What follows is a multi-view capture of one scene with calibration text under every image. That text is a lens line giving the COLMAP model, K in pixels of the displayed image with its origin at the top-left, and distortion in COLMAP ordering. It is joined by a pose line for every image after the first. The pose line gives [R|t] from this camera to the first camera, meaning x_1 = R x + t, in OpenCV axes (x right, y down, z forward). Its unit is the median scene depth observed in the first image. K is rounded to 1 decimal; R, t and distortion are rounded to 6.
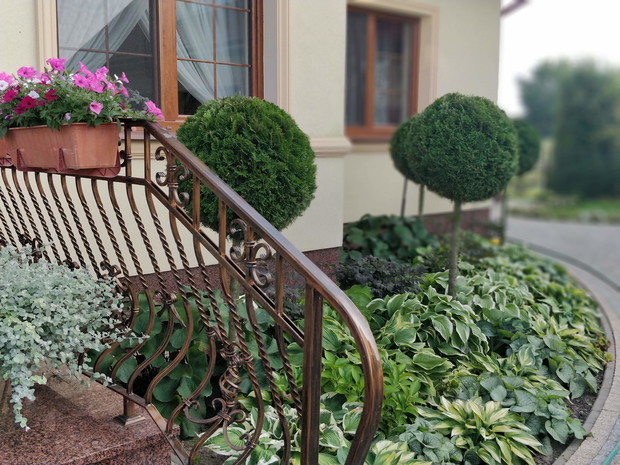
lens RADIAL K [[701.6, 0, 310.0], [0, 701.6, 232.5], [0, 0, 1]] dist [0.127473, -0.418336]
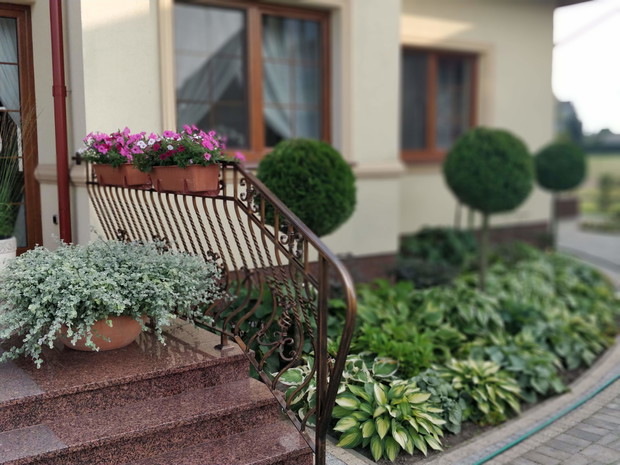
lens RADIAL K [[701.6, 0, 310.0], [0, 701.6, 232.5], [0, 0, 1]] dist [0.127473, -0.418336]
pose [[0.990627, -0.000329, -0.136593, 0.115243], [-0.003225, 0.999662, -0.025791, 0.033797], [0.136555, 0.025990, 0.990292, -0.416282]]
